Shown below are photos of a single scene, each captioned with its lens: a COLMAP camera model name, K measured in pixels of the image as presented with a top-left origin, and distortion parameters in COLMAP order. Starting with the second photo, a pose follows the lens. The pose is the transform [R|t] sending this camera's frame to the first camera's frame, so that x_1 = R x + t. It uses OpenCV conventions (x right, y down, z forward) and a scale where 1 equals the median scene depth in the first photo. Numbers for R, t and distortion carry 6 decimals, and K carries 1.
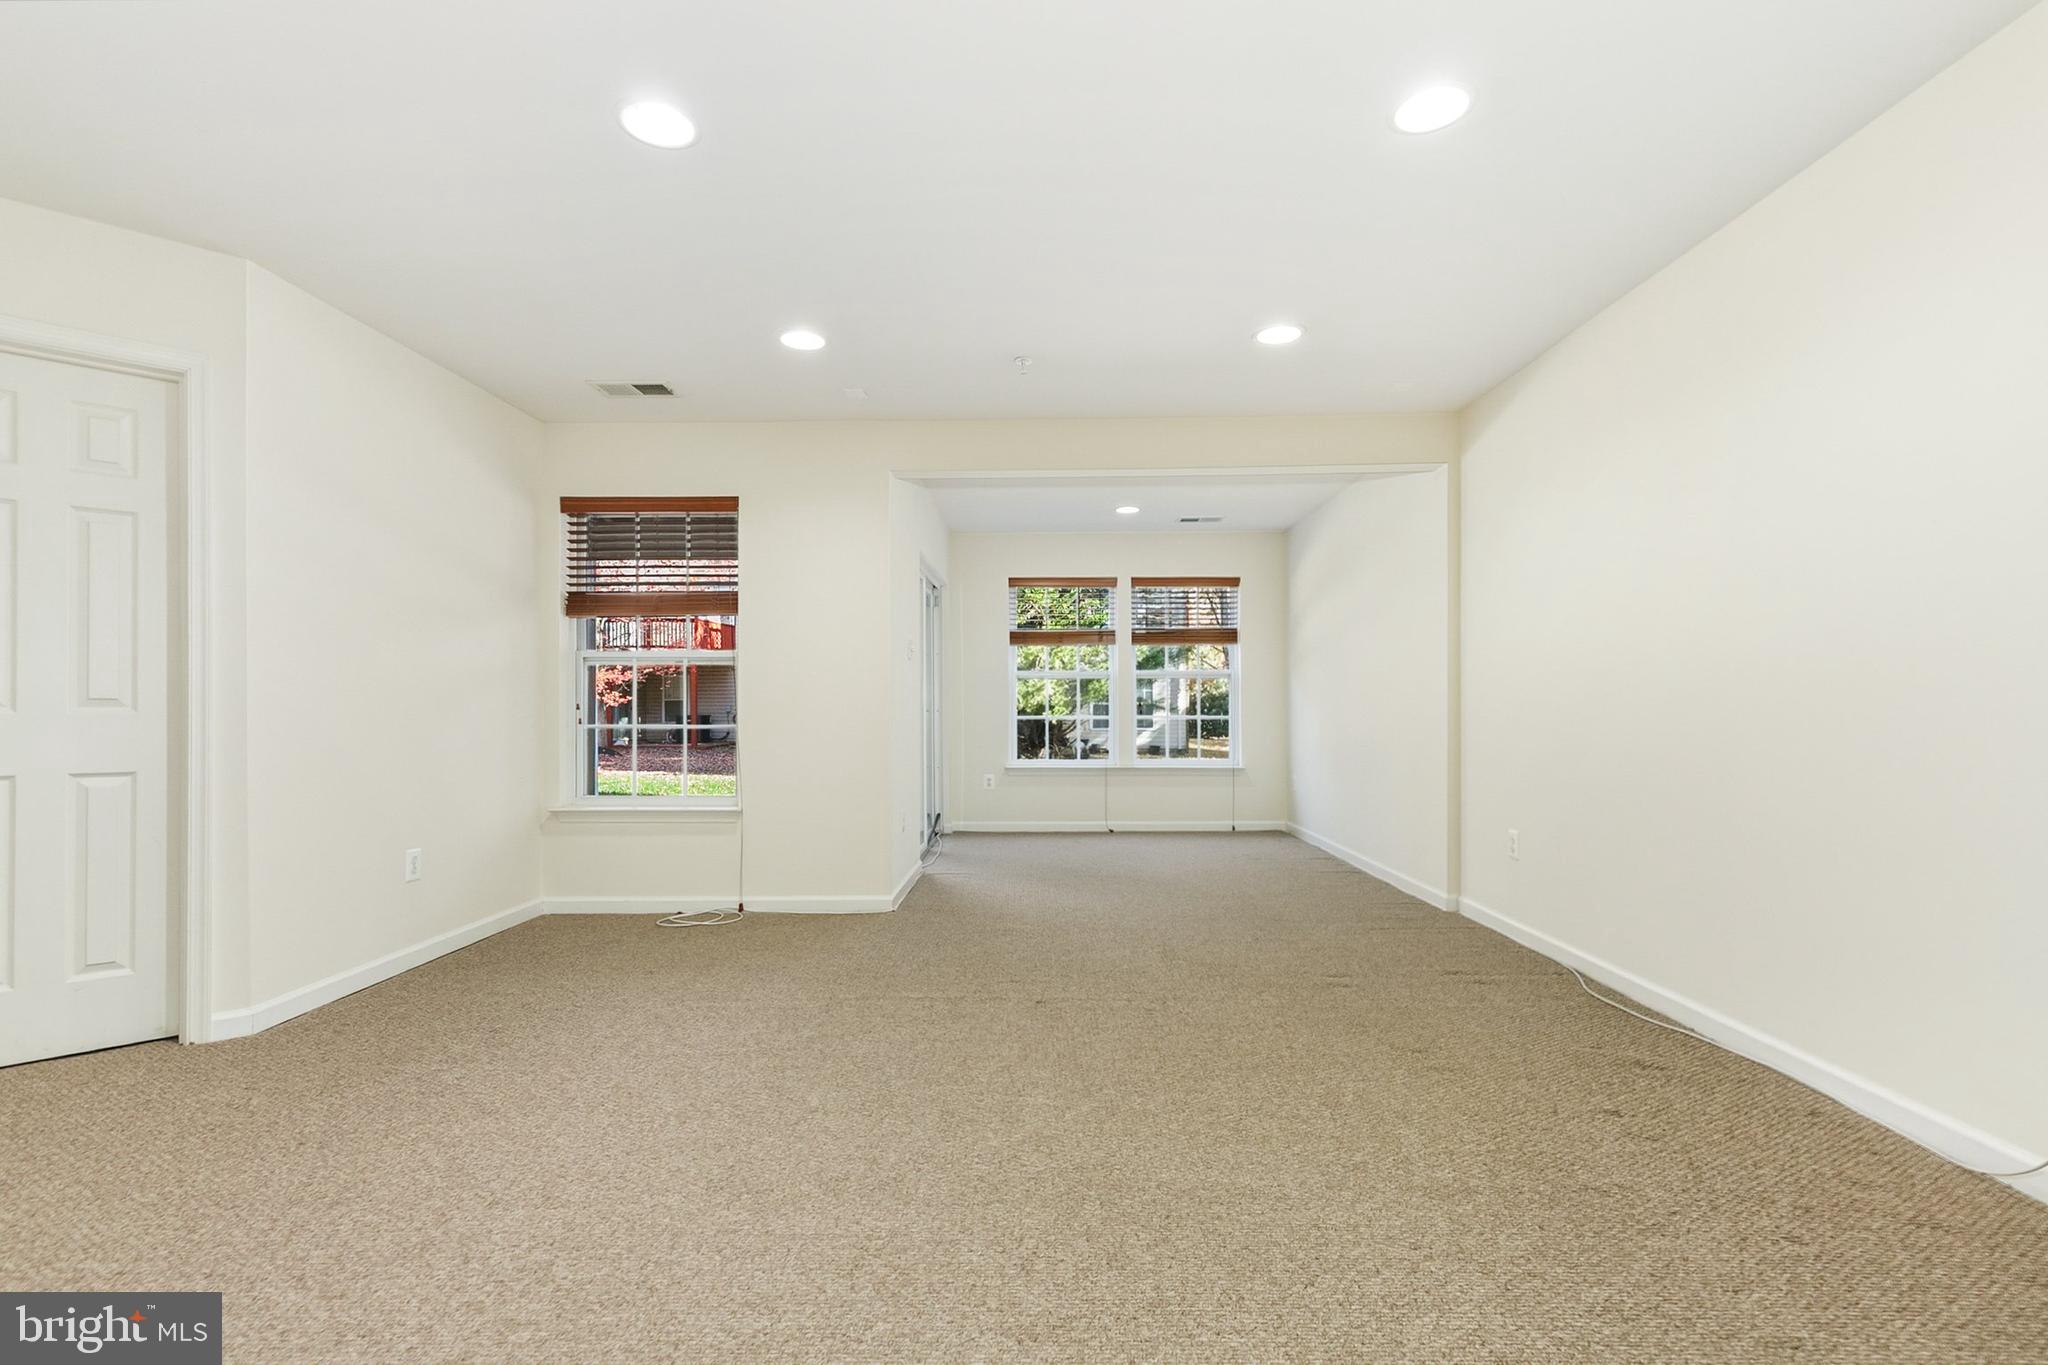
lens RADIAL K [[928.7, 0, 1036.8], [0, 928.7, 701.9], [0, 0, 1]] dist [0.012209, -0.002212]
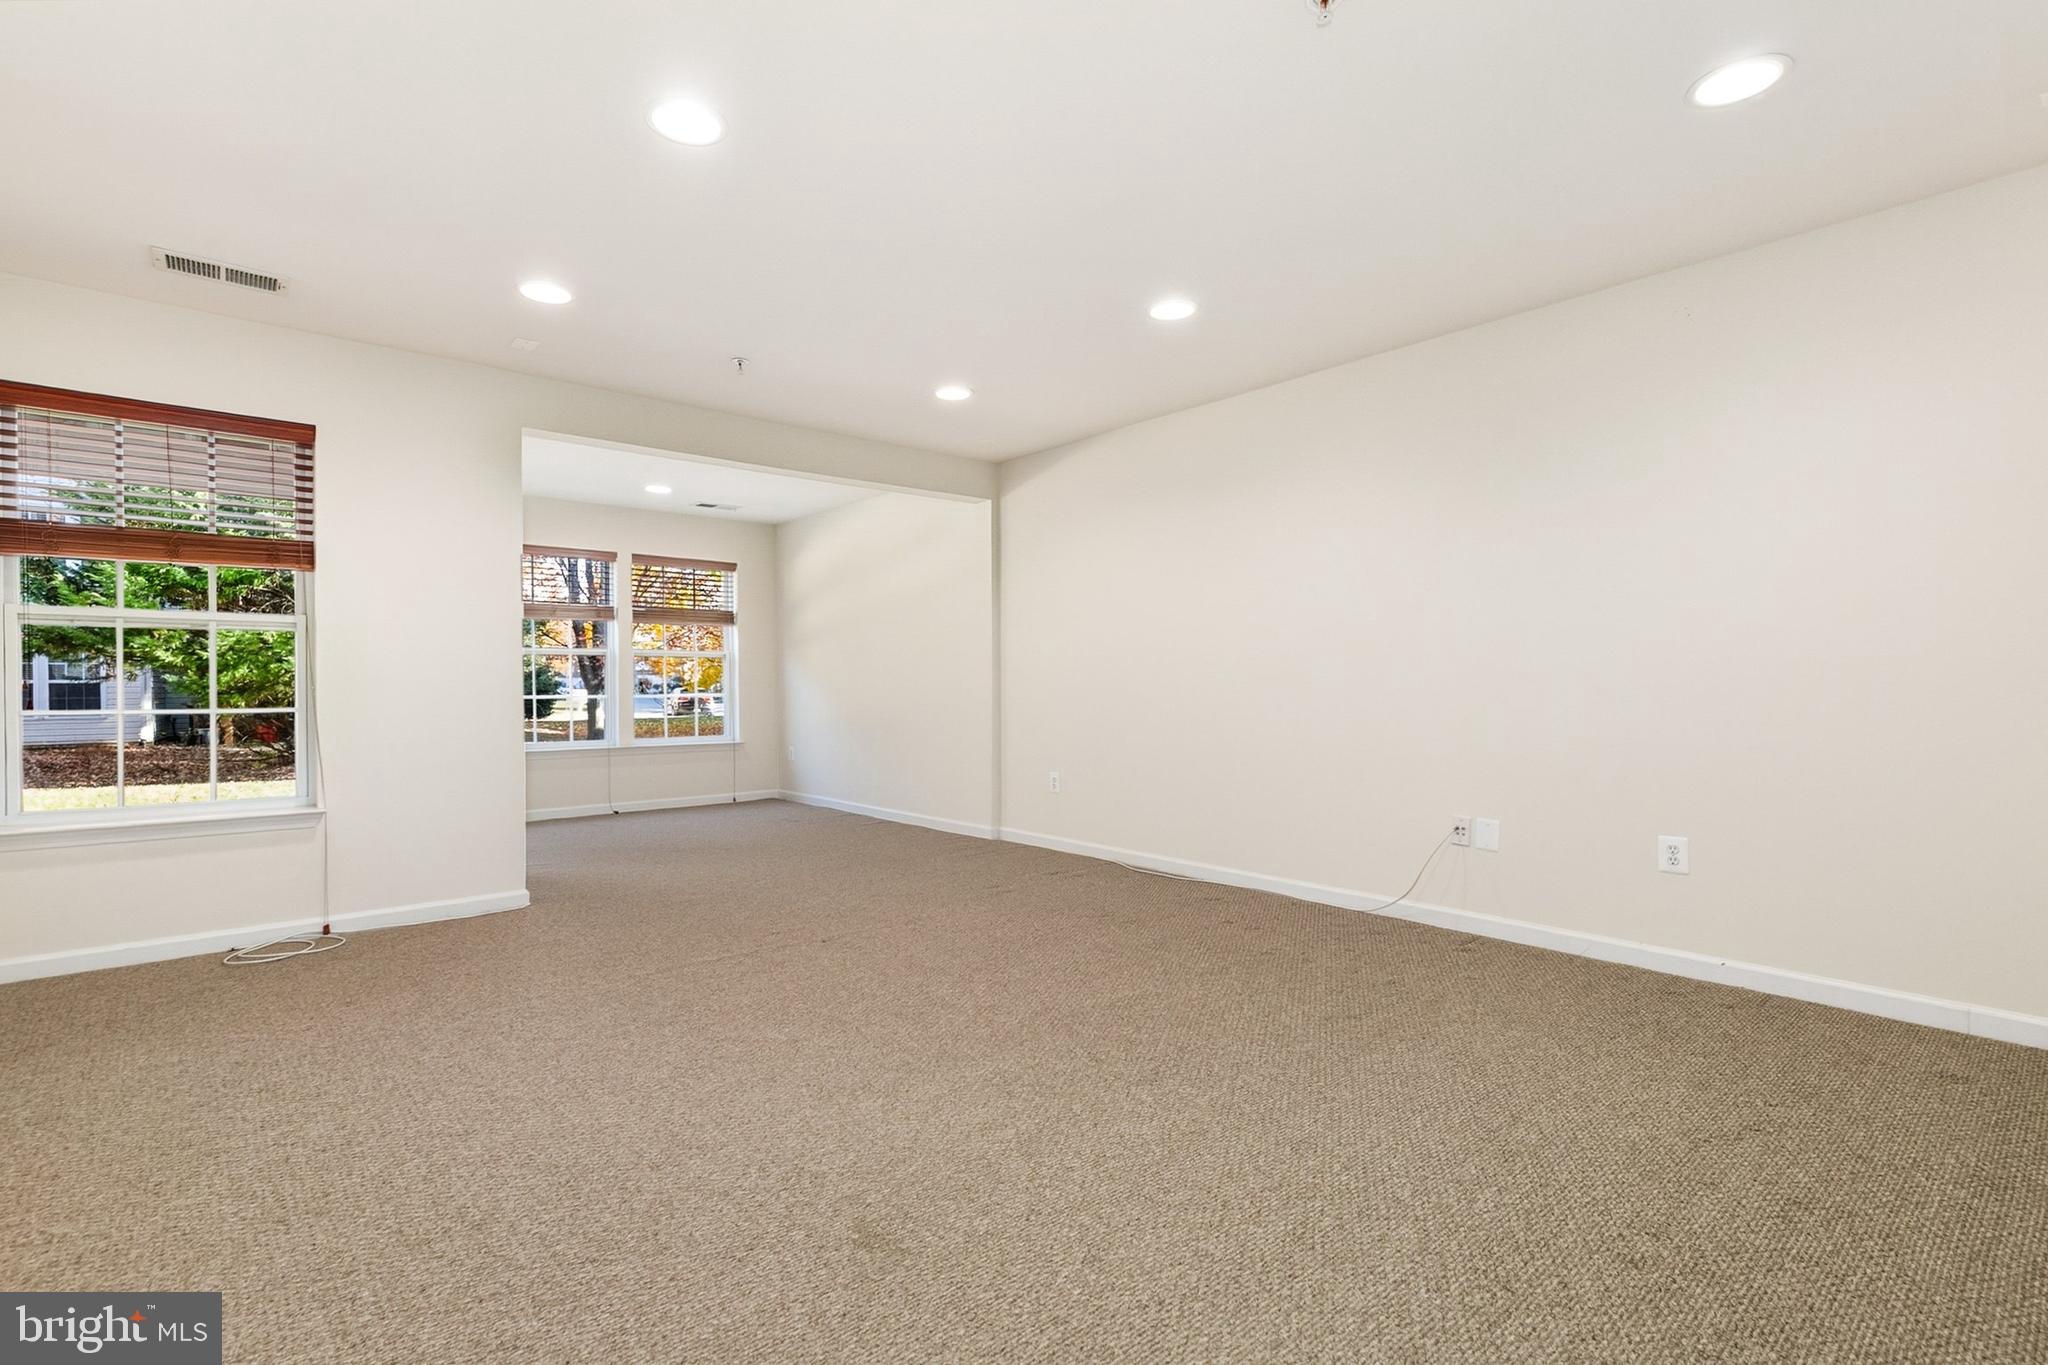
lens RADIAL K [[928.7, 0, 1004.2], [0, 928.7, 687.6], [0, 0, 1]] dist [0.012209, -0.002212]
pose [[0.760229, -0.002480, 0.649651, -0.407001], [-0.001619, 0.999982, 0.005713, 0.002333], [-0.649654, -0.005395, 0.760211, -0.009736]]
